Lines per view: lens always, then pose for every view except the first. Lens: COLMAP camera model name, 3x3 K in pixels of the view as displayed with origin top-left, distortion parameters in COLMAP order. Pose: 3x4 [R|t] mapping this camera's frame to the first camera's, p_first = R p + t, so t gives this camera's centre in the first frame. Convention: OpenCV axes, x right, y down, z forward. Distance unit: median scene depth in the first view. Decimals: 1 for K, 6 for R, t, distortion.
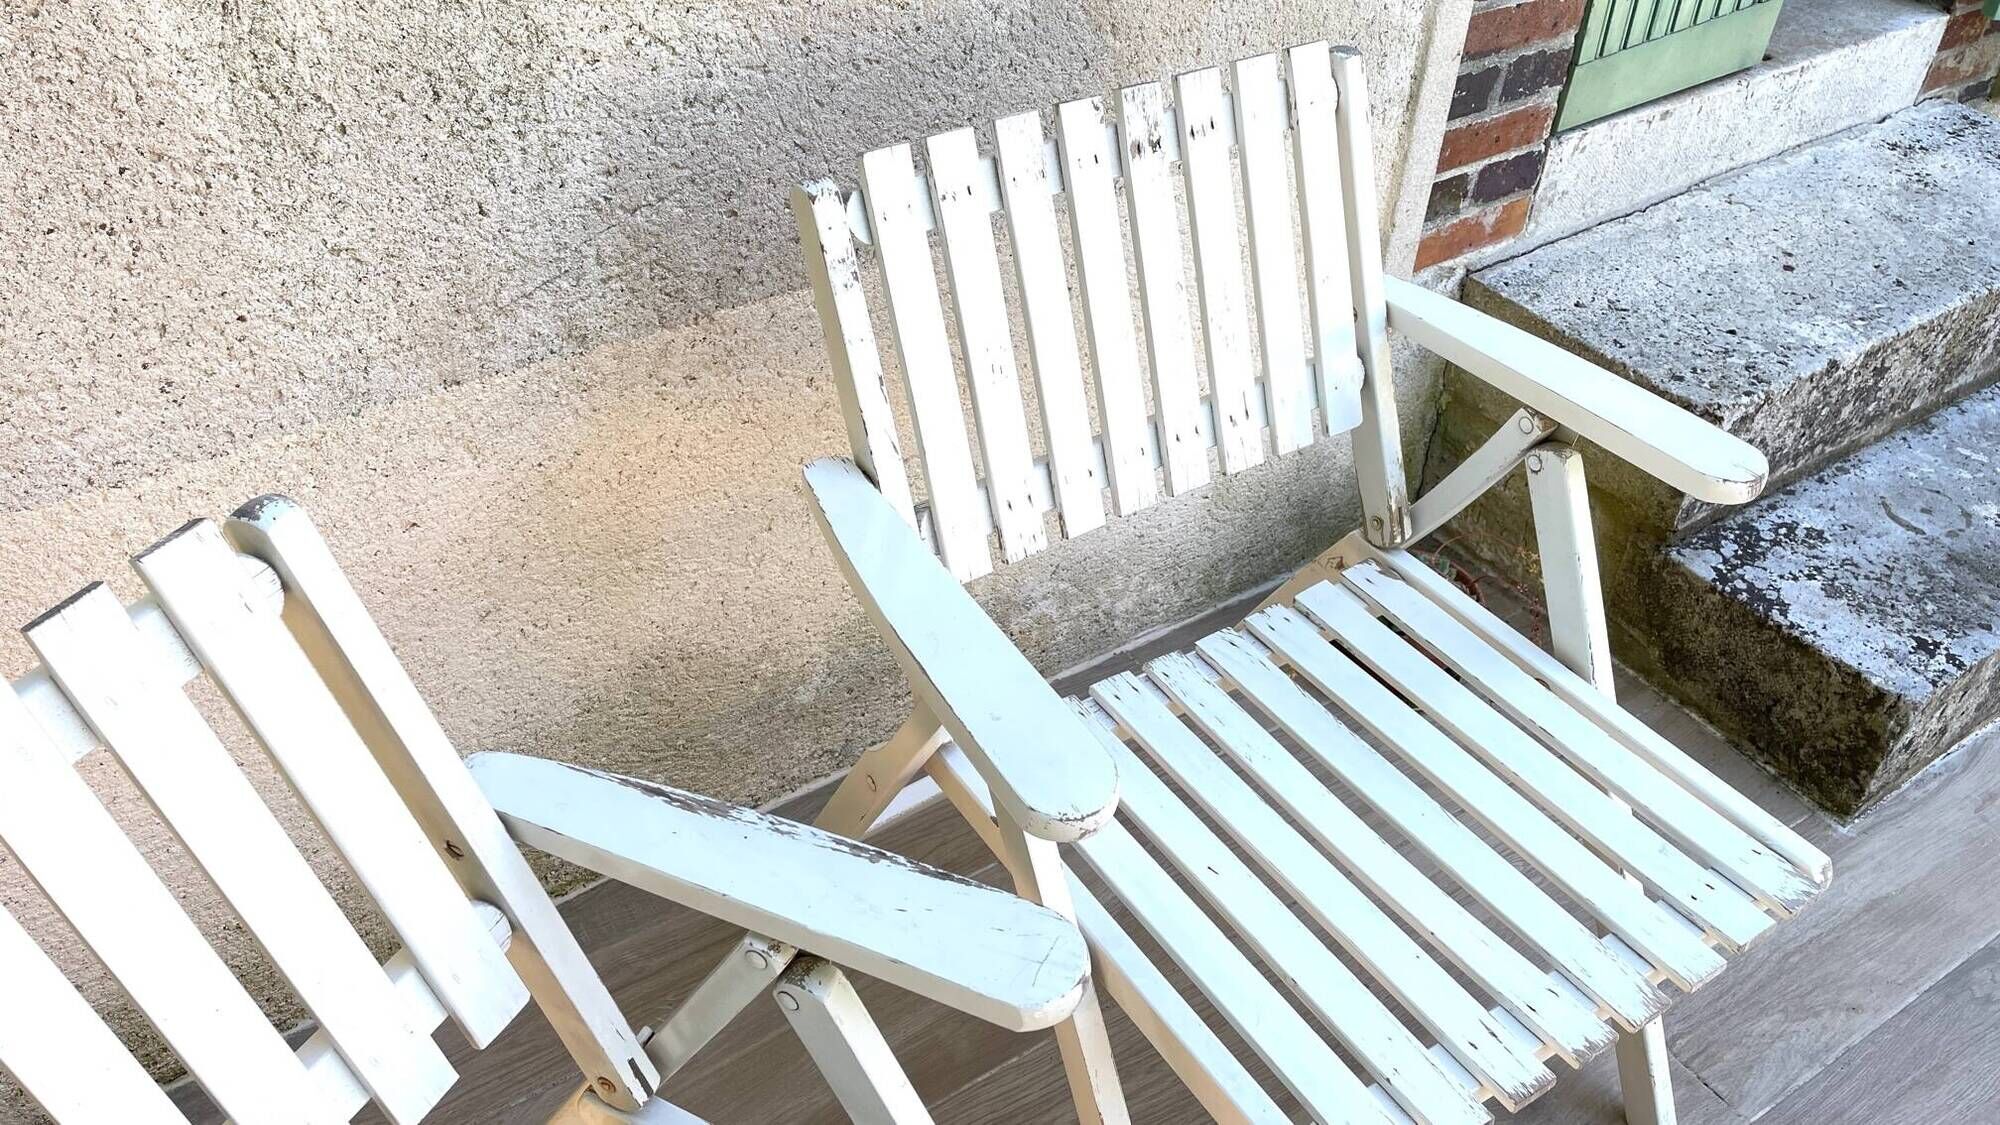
lens RADIAL K [[1505.9, 0, 1015.2], [0, 1505.9, 539.3], [0, 0, 1]] dist [0.095018, -0.129359]
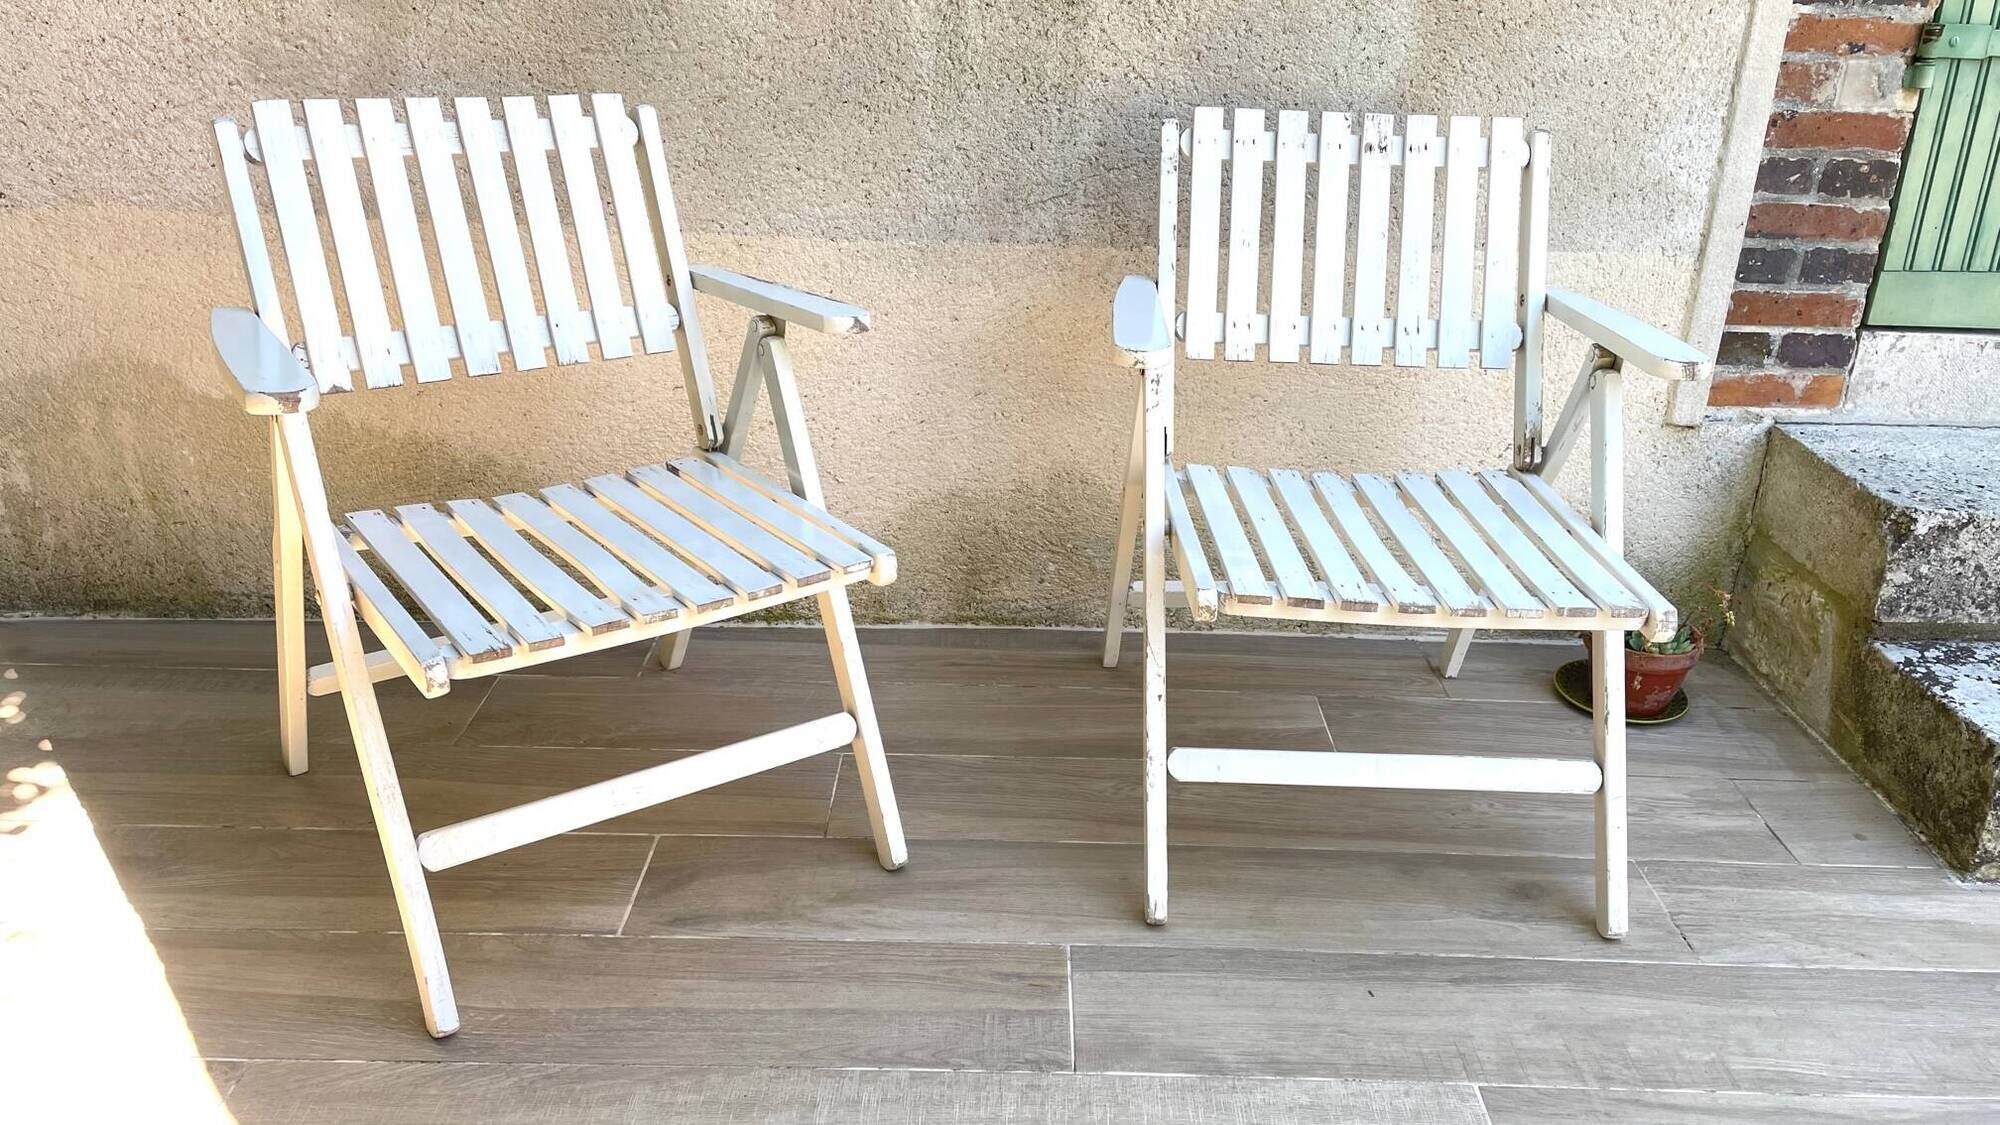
lens RADIAL K [[1511.6, 0, 1023.9], [0, 1511.6, 552.2], [0, 0, 1]] dist [0.093096, -0.121381]
pose [[0.844548, 0.210232, -0.492485, 0.652308], [-0.346246, 0.915971, -0.202758, 0.605245], [0.408476, 0.341760, 0.846373, -0.434611]]
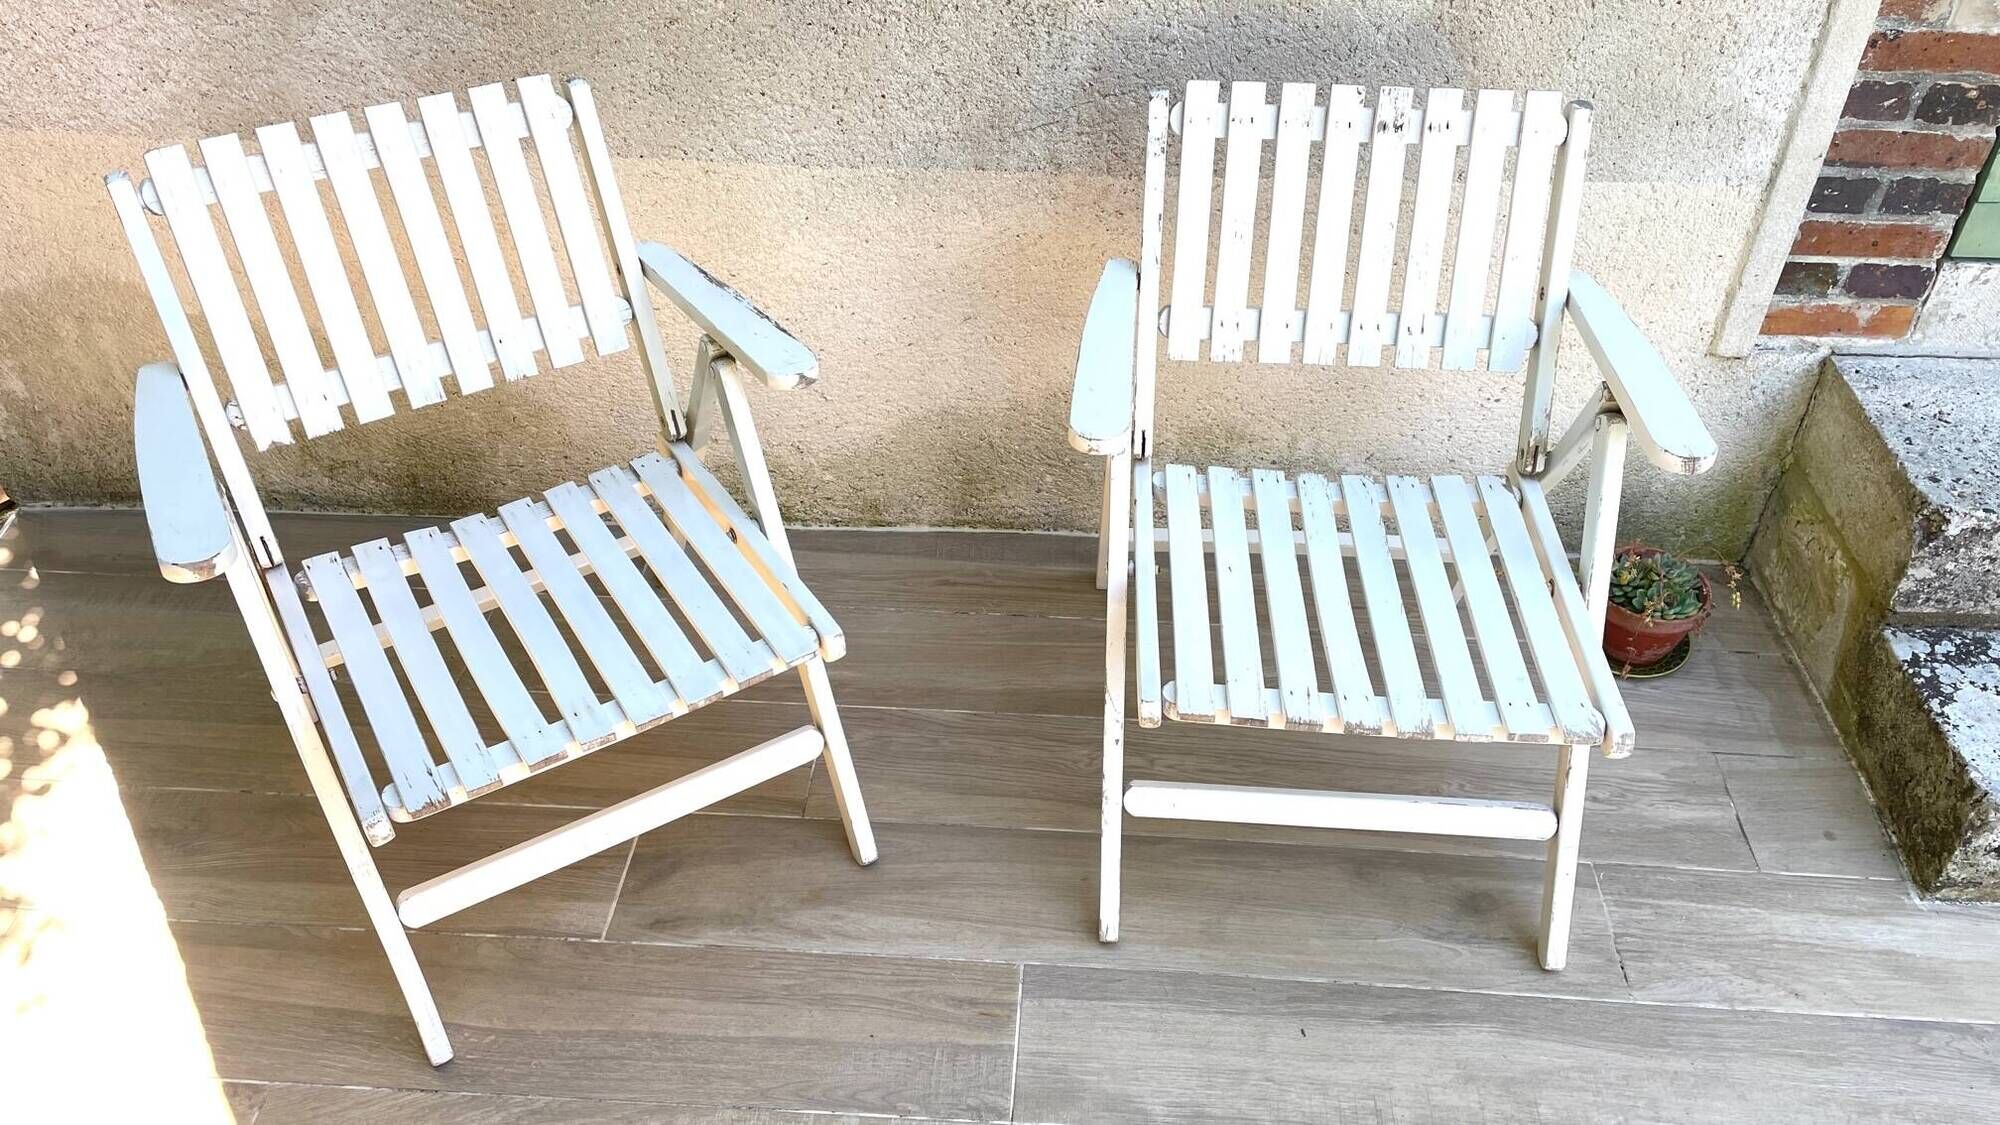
lens RADIAL K [[1512.6, 0, 1024.5], [0, 1512.6, 547.6], [0, 0, 1]] dist [0.094498, -0.123893]
pose [[0.810450, 0.363705, -0.459228, 0.606959], [-0.363897, 0.926896, 0.091886, 0.116911], [0.459075, 0.092643, 0.883554, -0.453769]]
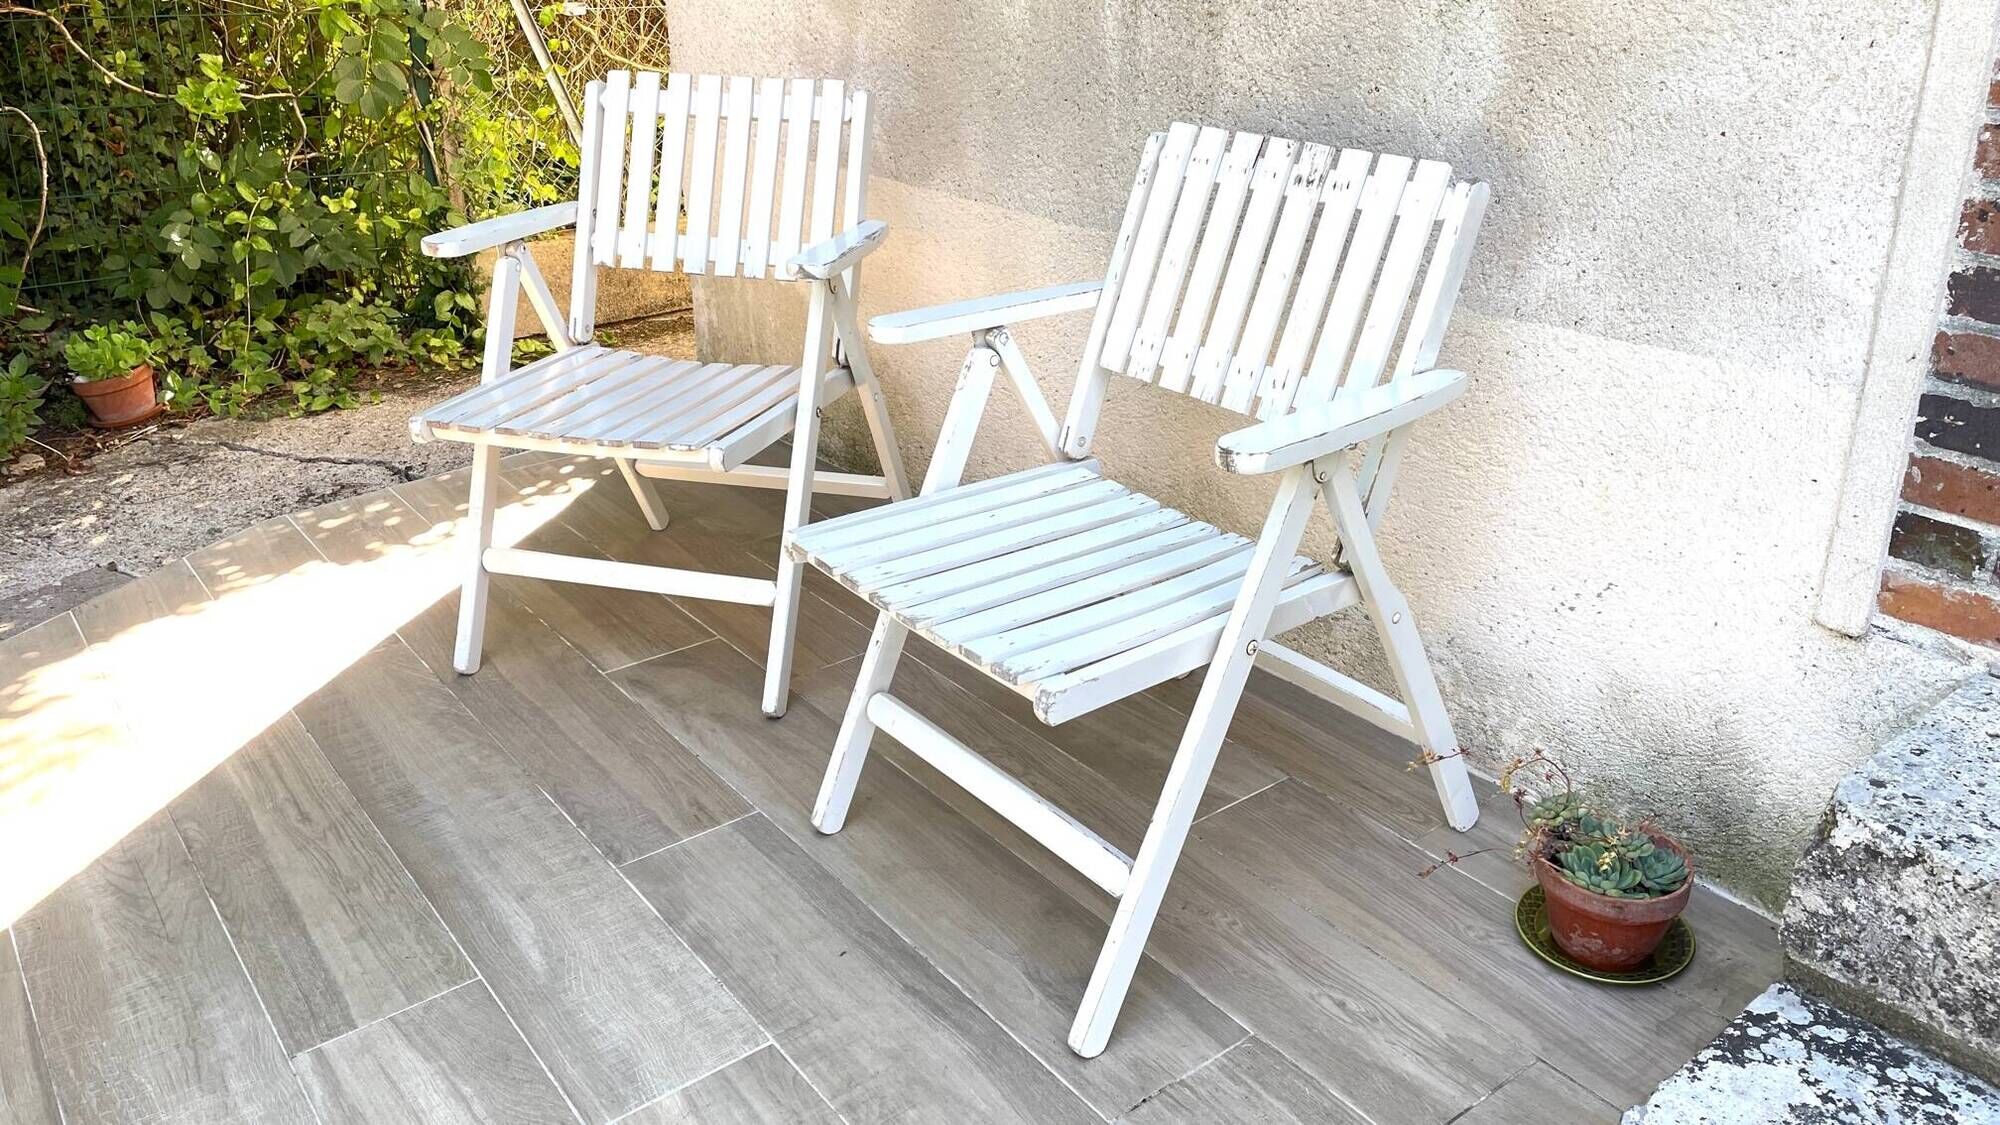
lens RADIAL K [[1515.0, 0, 1021.5], [0, 1515.0, 548.6], [0, 0, 1]] dist [0.094566, -0.125773]
pose [[0.092733, 0.369931, -0.924420, 1.540970], [-0.616309, 0.750516, 0.238514, -0.160954], [0.782025, 0.547610, 0.297589, 0.484595]]
